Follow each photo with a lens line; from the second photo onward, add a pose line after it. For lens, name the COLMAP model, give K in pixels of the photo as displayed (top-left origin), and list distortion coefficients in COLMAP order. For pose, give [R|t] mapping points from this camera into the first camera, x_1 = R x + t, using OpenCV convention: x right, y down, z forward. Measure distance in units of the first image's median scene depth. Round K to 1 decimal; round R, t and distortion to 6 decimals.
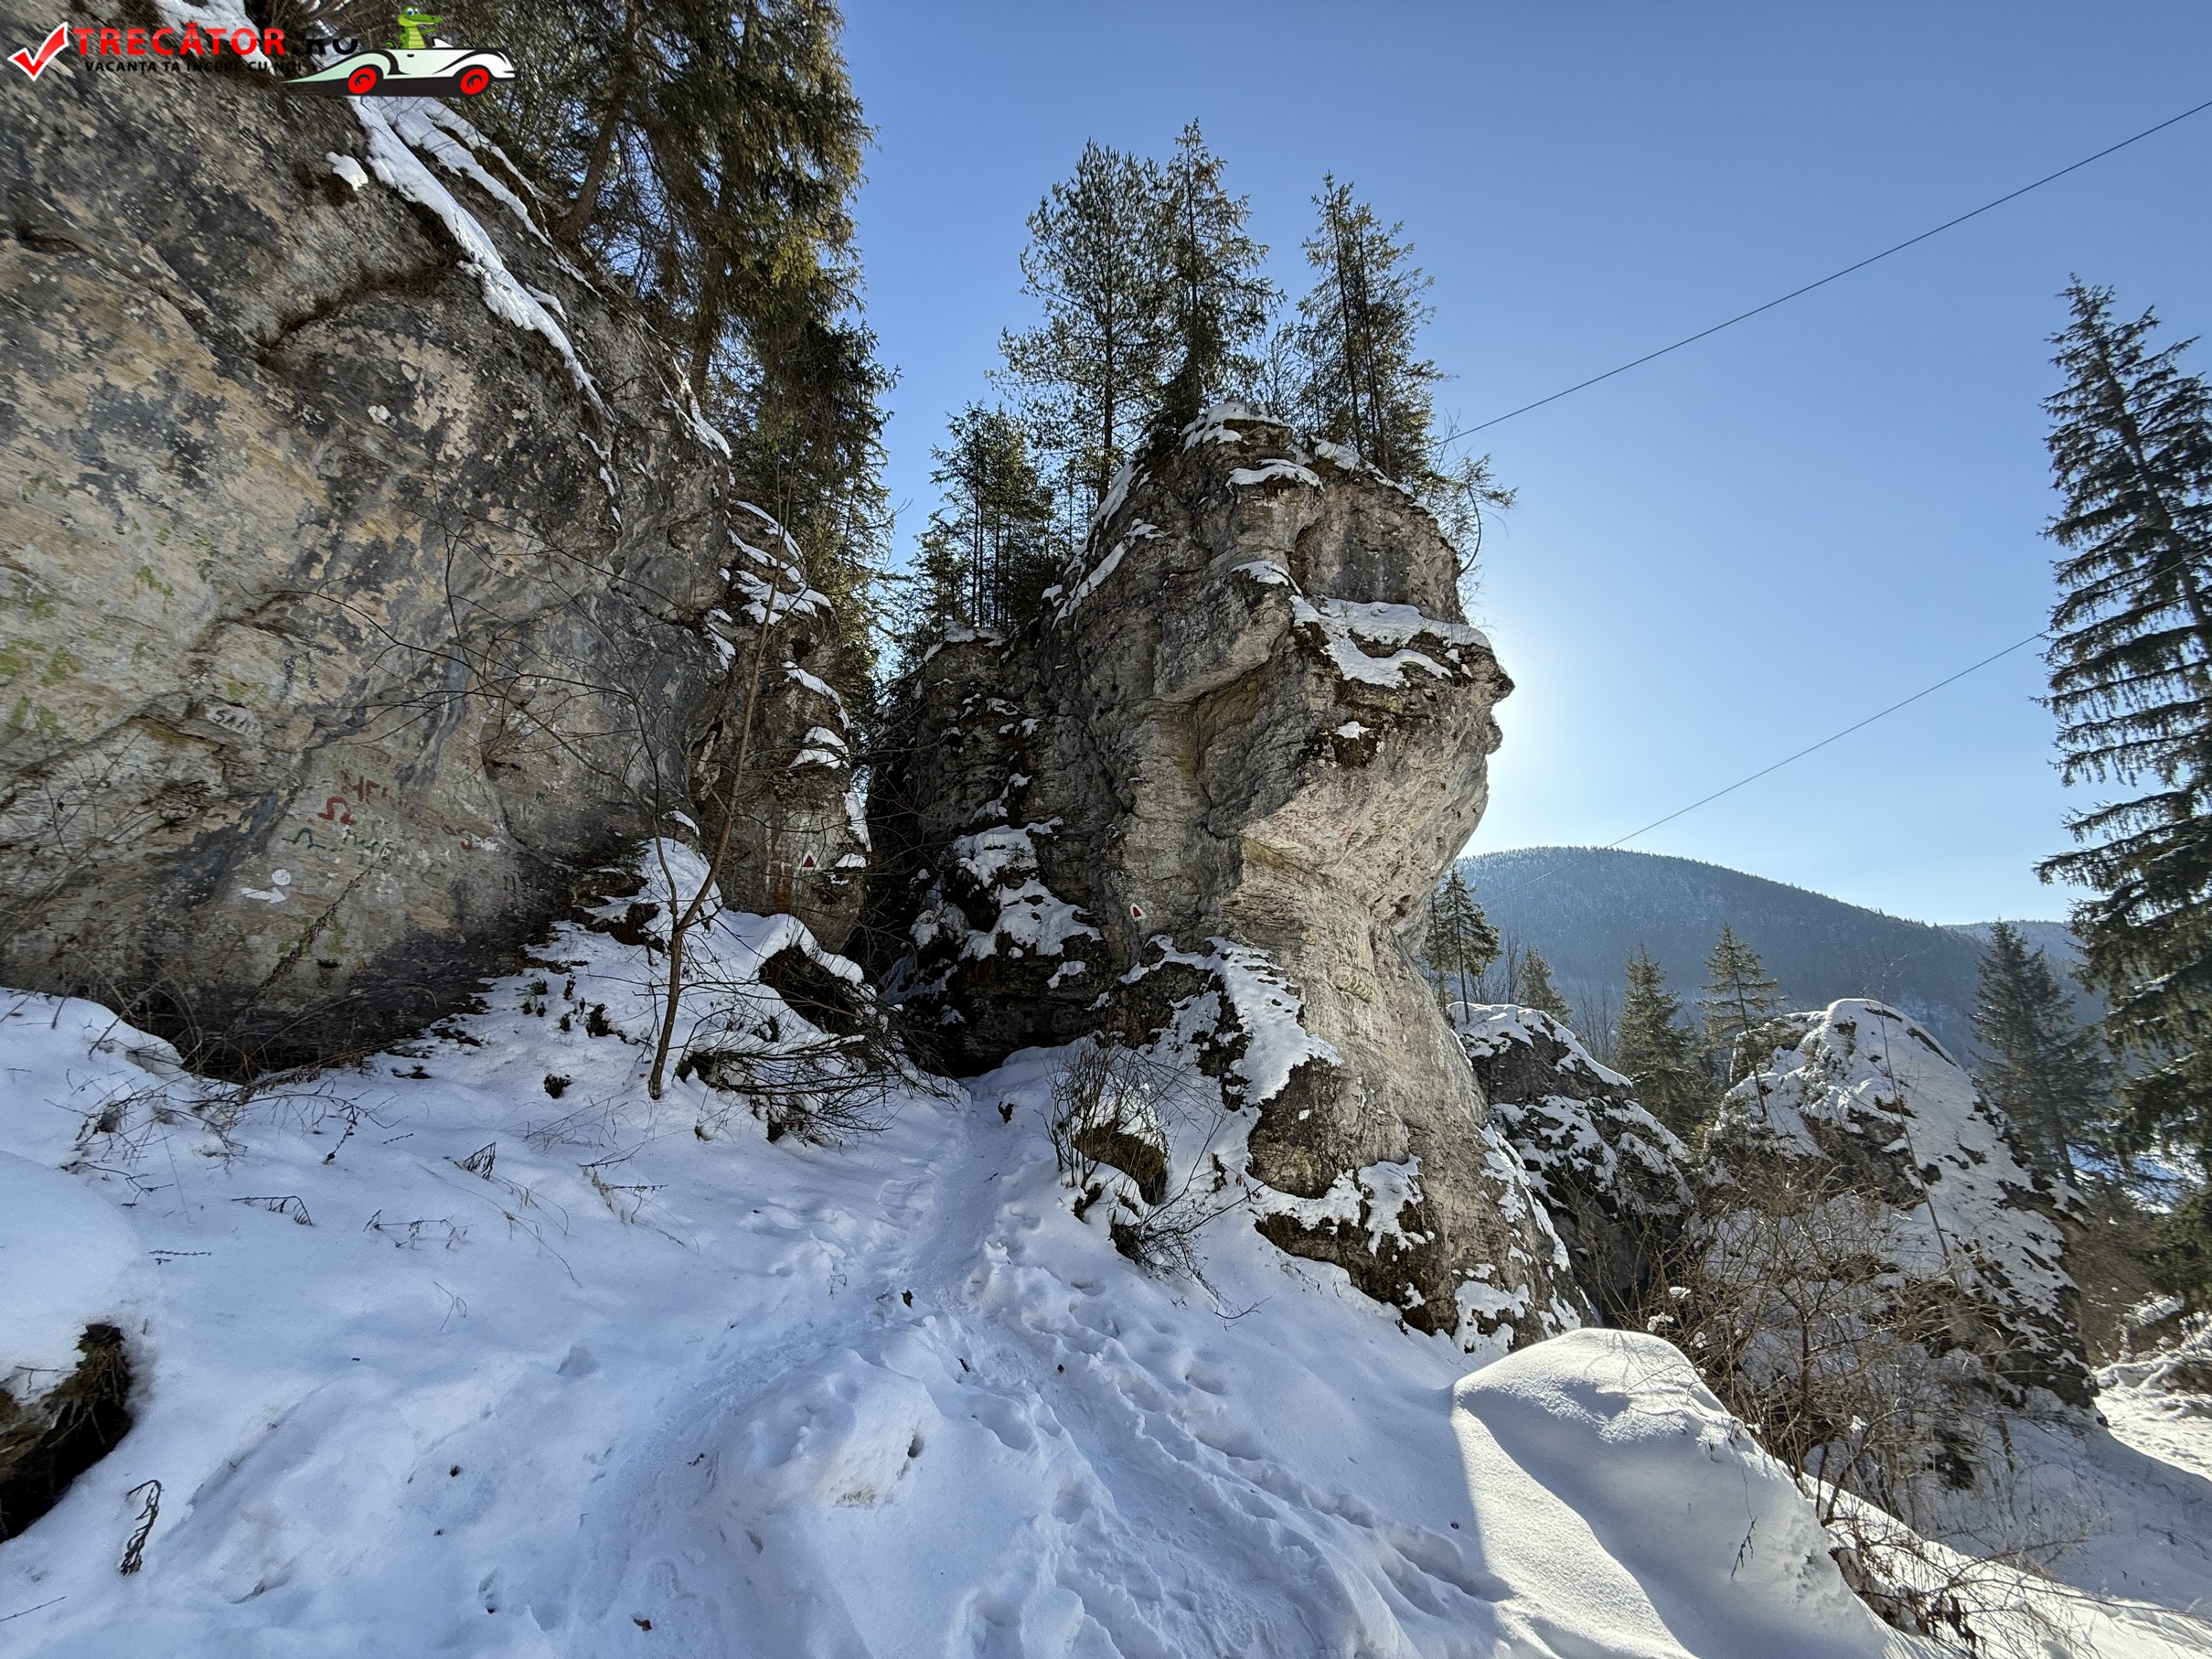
lens RADIAL K [[876.3, 0, 1119.5], [0, 876.3, 818.5], [0, 0, 1]] dist [0.004471, -0.001707]
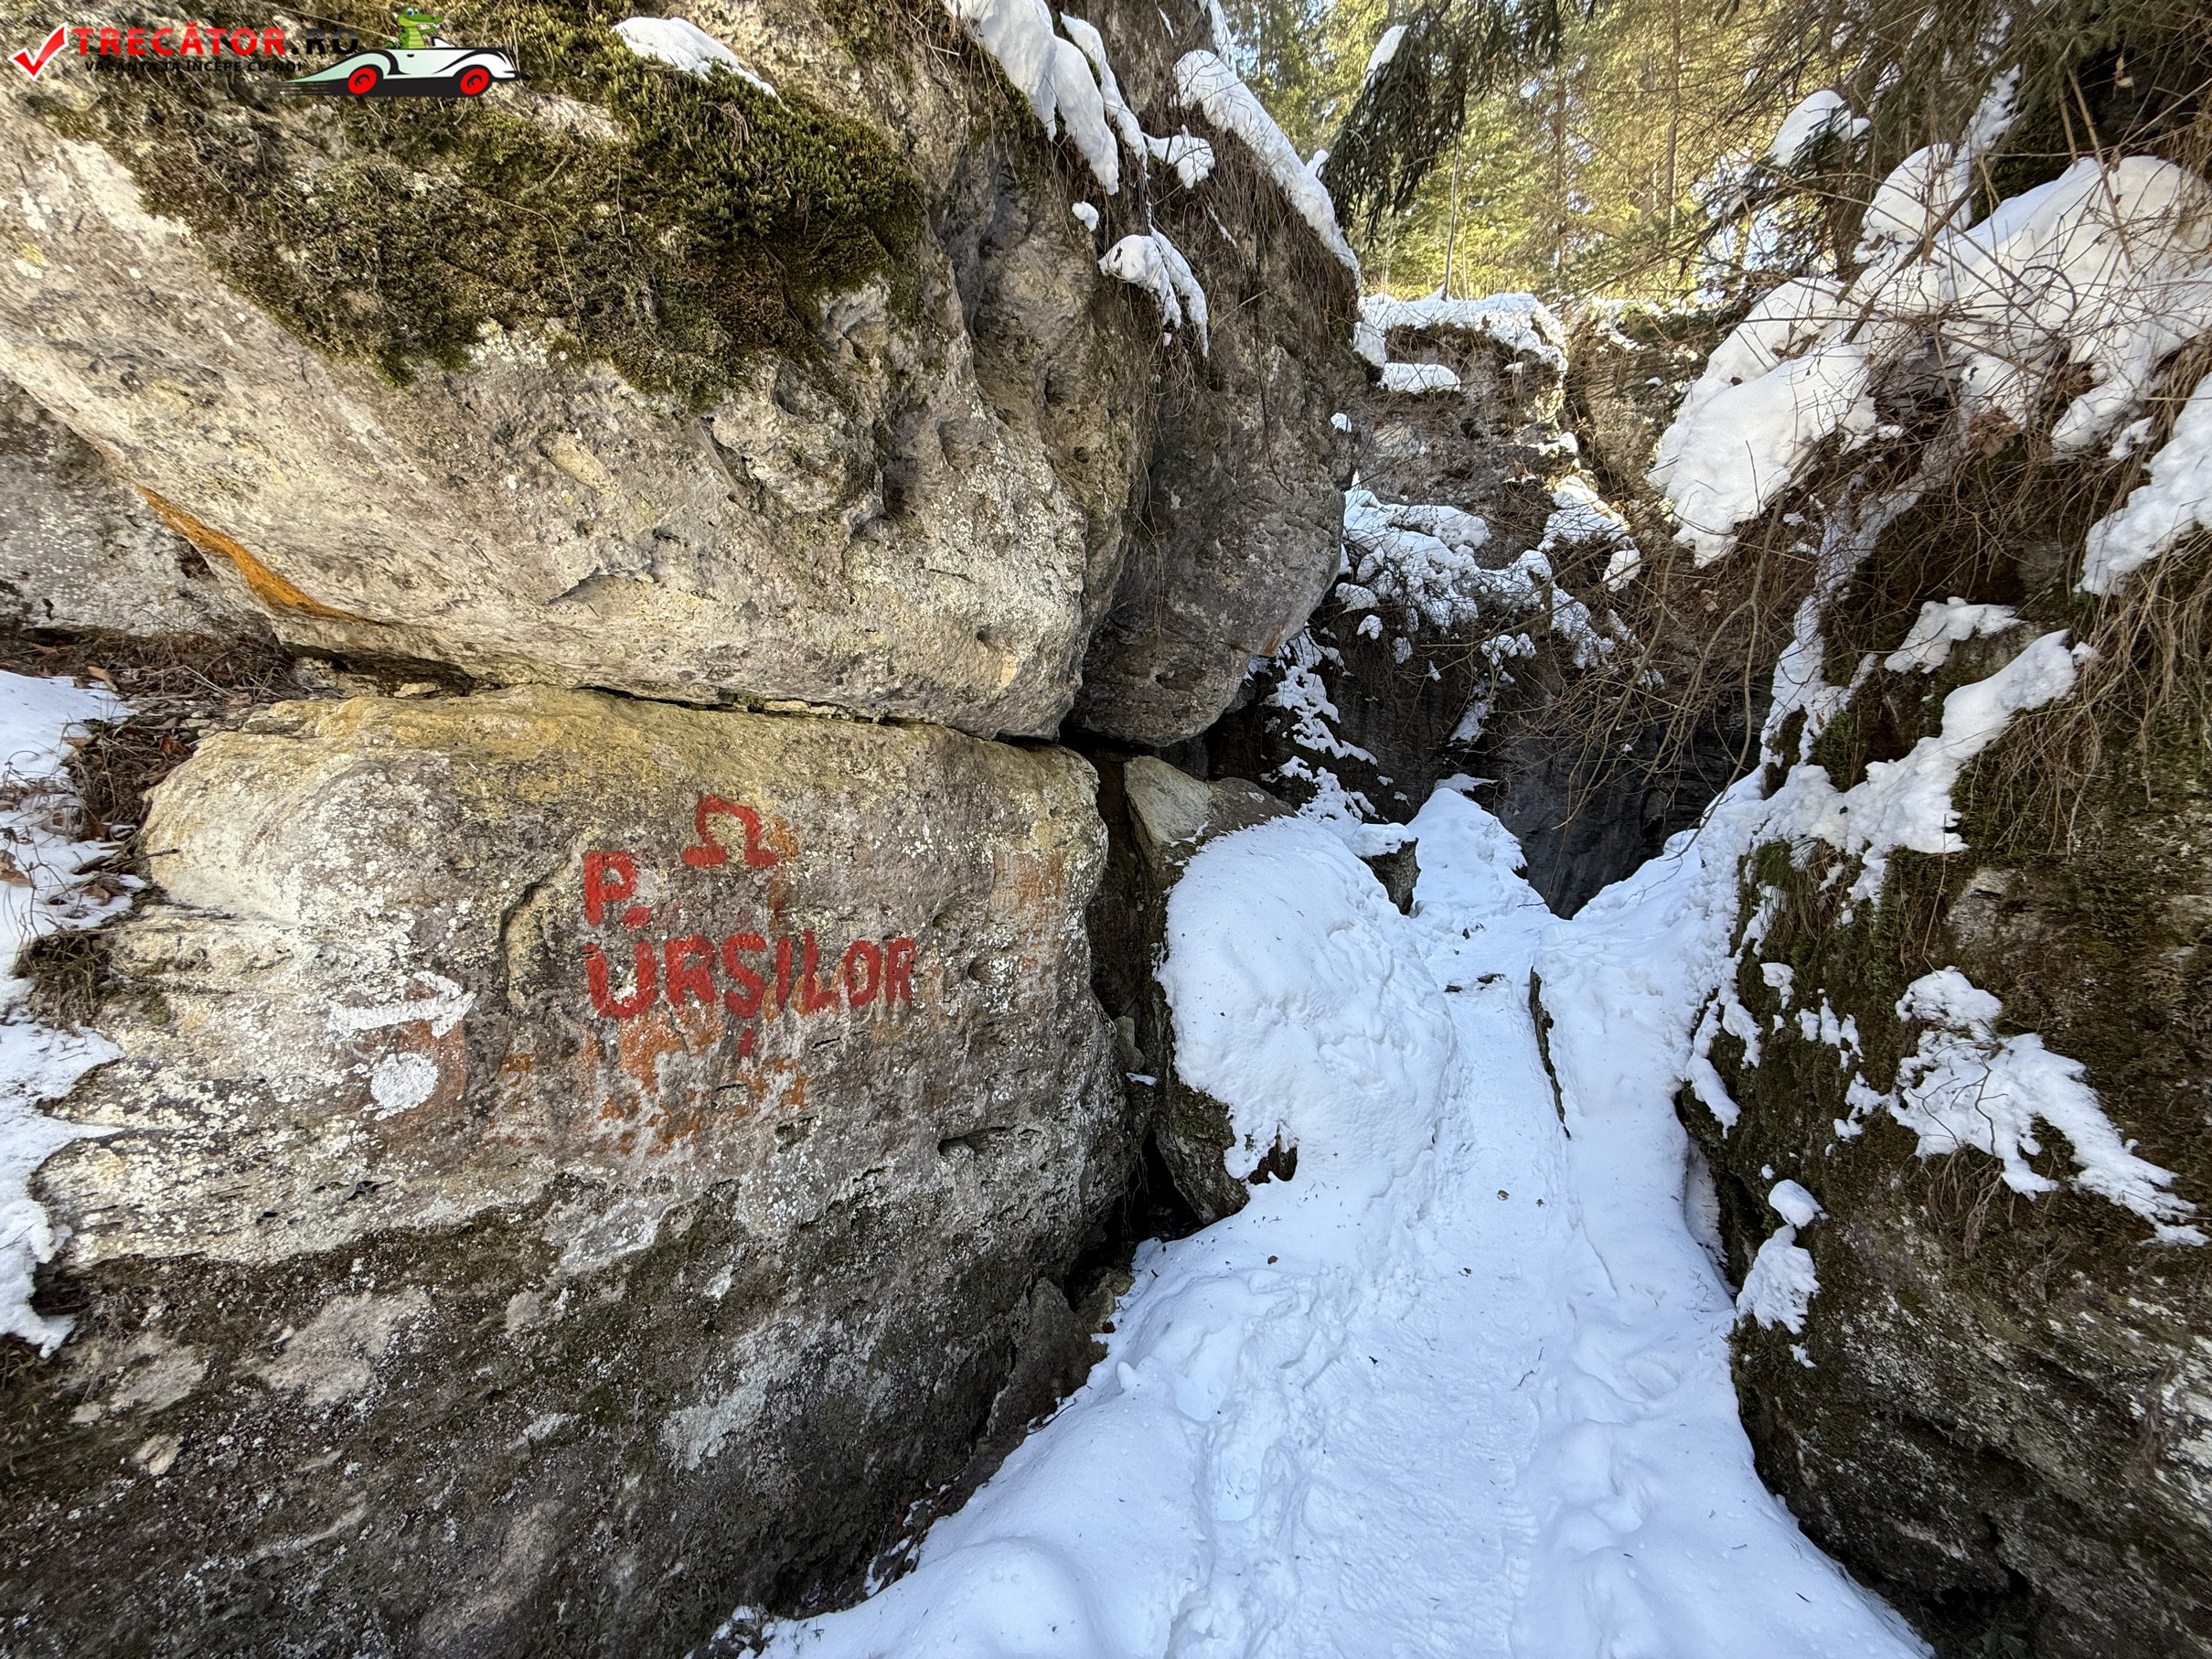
lens RADIAL K [[876.3, 0, 1099.4], [0, 876.3, 830.7], [0, 0, 1]] dist [0.004471, -0.001707]
pose [[0.454588, 0.045149, -0.889557, -0.142900], [0.239310, 0.955801, 0.170805, 0.143782], [0.857951, -0.290526, 0.423692, 0.846550]]
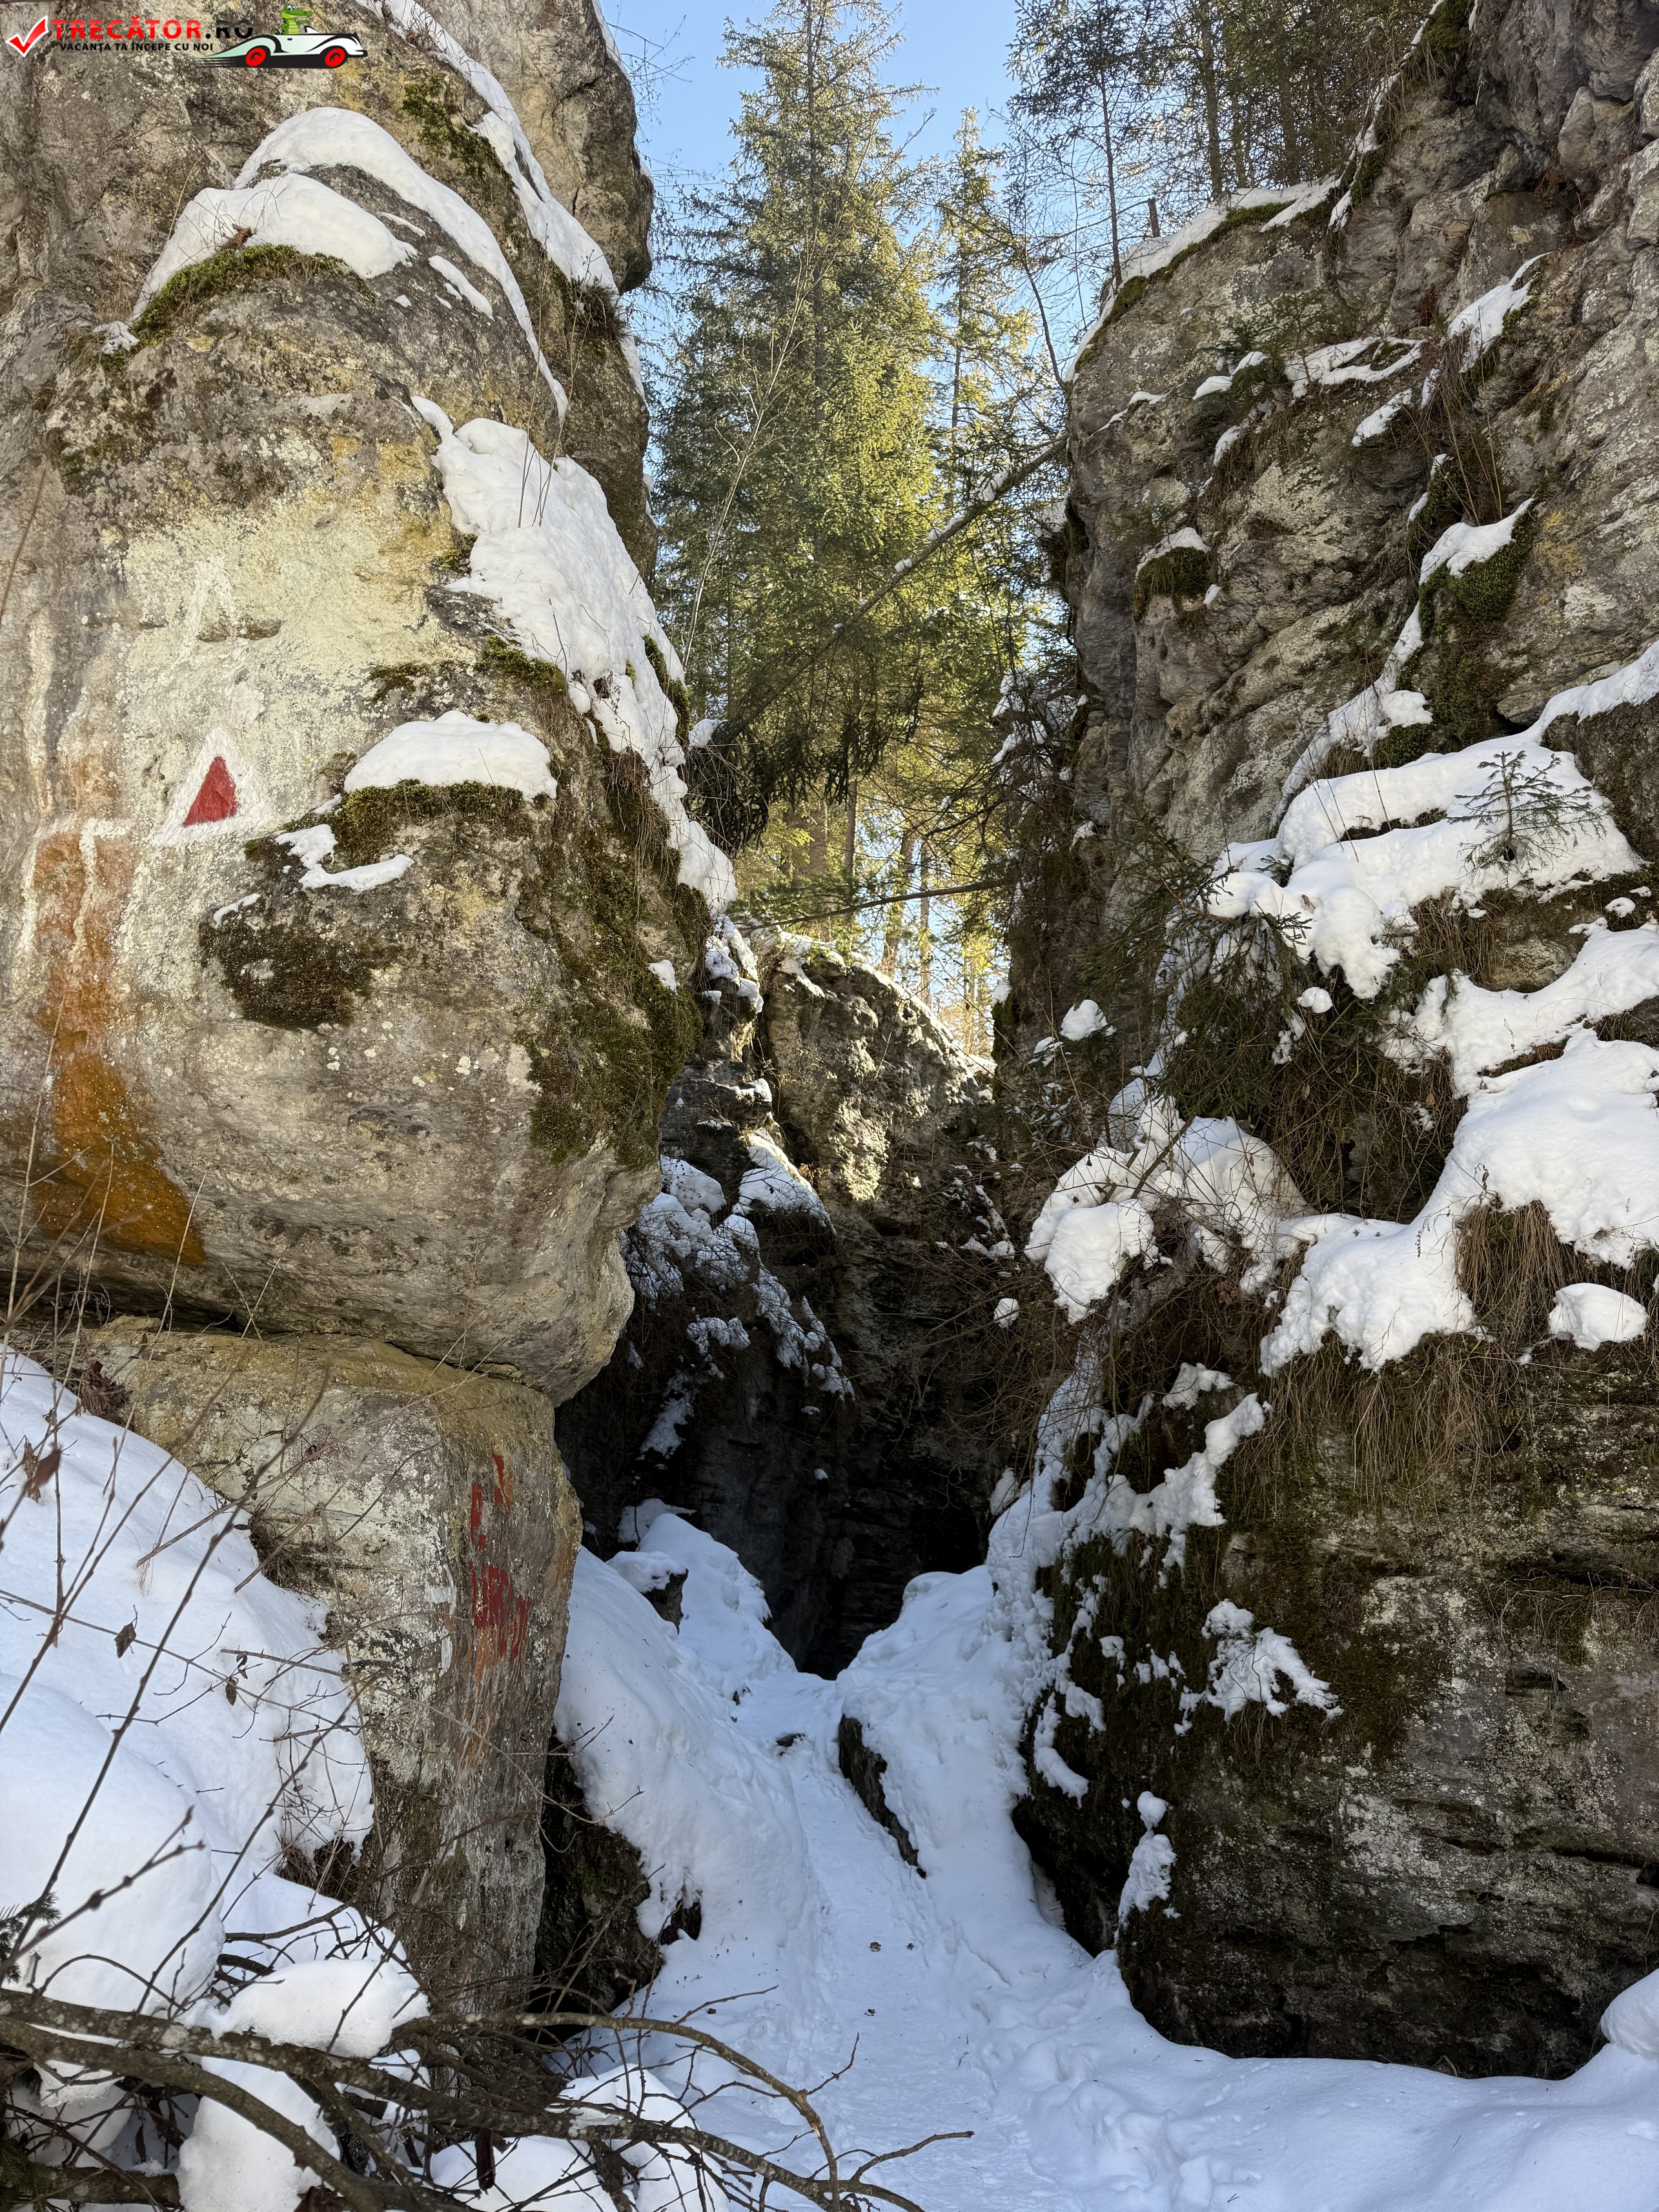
lens RADIAL K [[1550.6, 0, 831.7], [0, 1550.6, 1090.8], [0, 0, 1]] dist [0.084842, -0.095578]
pose [[0.884104, -0.112919, -0.453441, -0.103182], [0.102660, 0.993593, -0.047267, 0.105976], [0.455873, -0.004762, 0.890032, 0.643599]]
